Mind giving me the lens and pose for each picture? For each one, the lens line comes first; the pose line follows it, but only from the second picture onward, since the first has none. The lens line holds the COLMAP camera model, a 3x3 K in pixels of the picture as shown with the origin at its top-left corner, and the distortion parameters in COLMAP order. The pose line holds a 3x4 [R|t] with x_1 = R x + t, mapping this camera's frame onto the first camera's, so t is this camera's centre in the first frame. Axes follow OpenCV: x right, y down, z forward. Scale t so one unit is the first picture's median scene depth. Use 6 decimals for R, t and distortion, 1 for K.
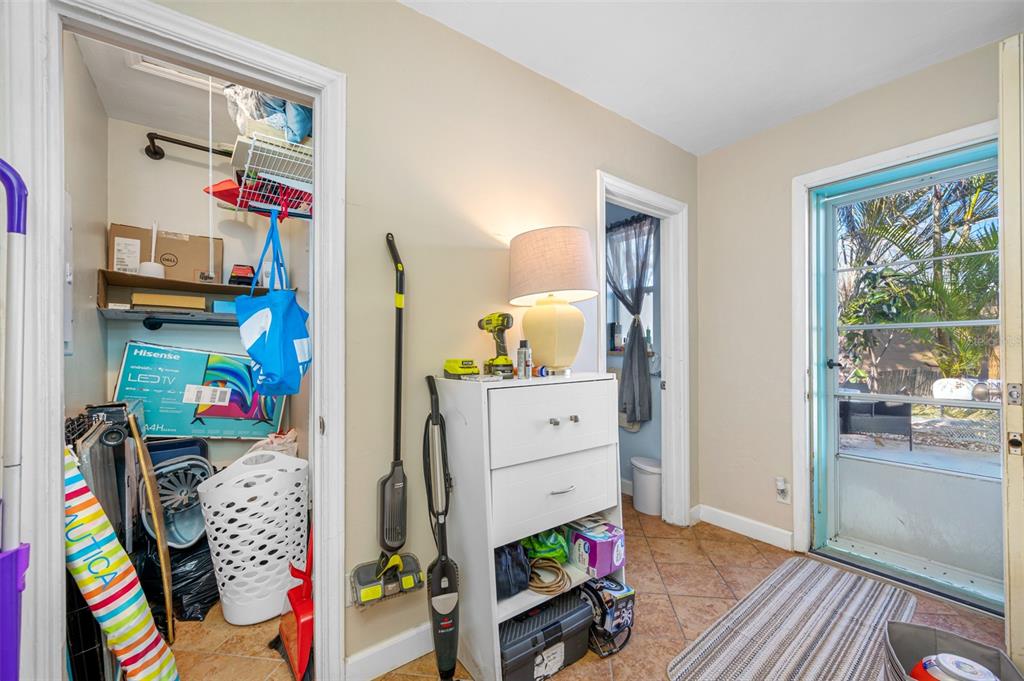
lens RADIAL K [[415.6, 0, 517.2], [0, 415.6, 342.0], [0, 0, 1]] dist [0.005625, 0.000896]
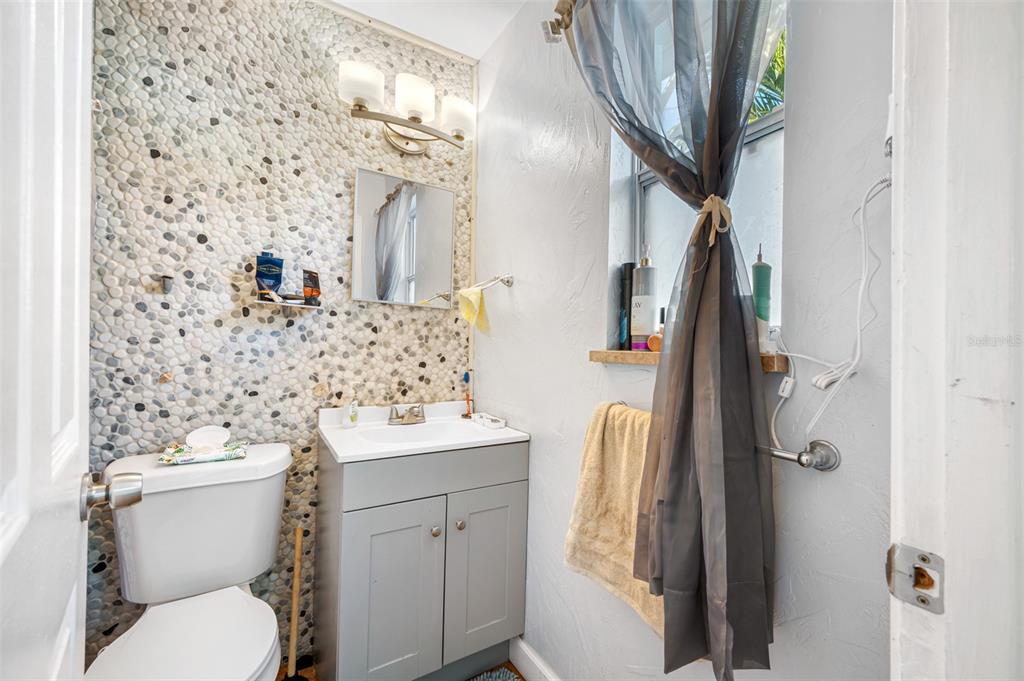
lens RADIAL K [[415.6, 0, 507.4], [0, 415.6, 342.9], [0, 0, 1]] dist [0.005625, 0.000896]
pose [[0.991876, 0.024146, -0.124892, 0.191403], [-0.024873, 0.999681, -0.004271, 0.020459], [0.124749, 0.007343, 0.992161, 0.714247]]
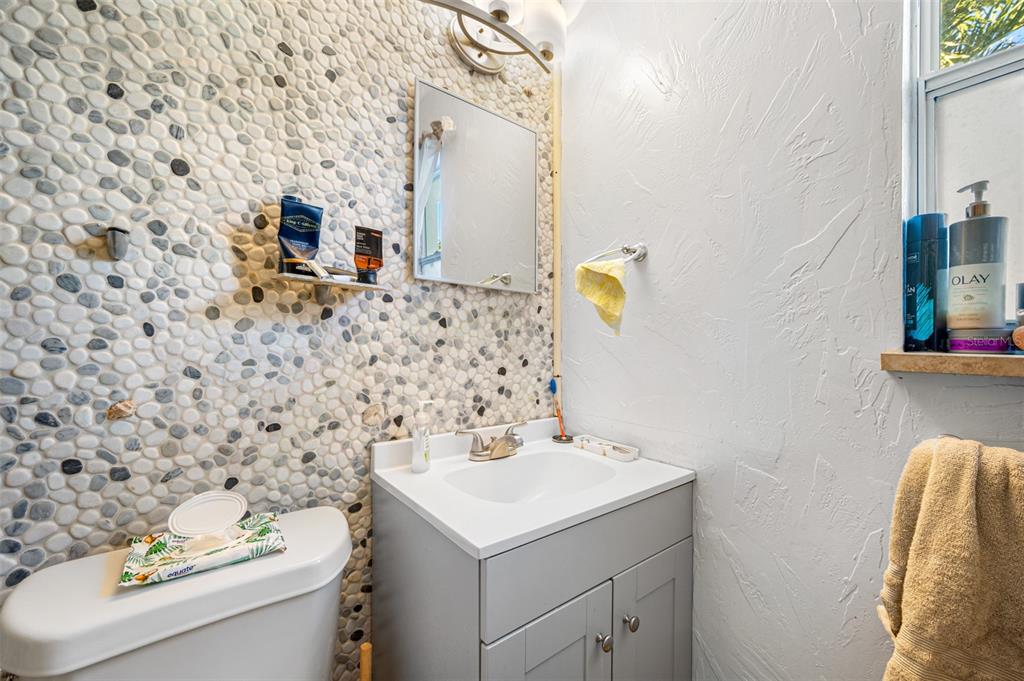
lens RADIAL K [[415.6, 0, 512.4], [0, 415.6, 344.0], [0, 0, 1]] dist [0.005625, 0.000896]
pose [[0.999891, 0.014308, -0.003760, 0.038293], [-0.014258, 0.999812, 0.013119, 0.018923], [0.003947, -0.013064, 0.999907, 0.838971]]
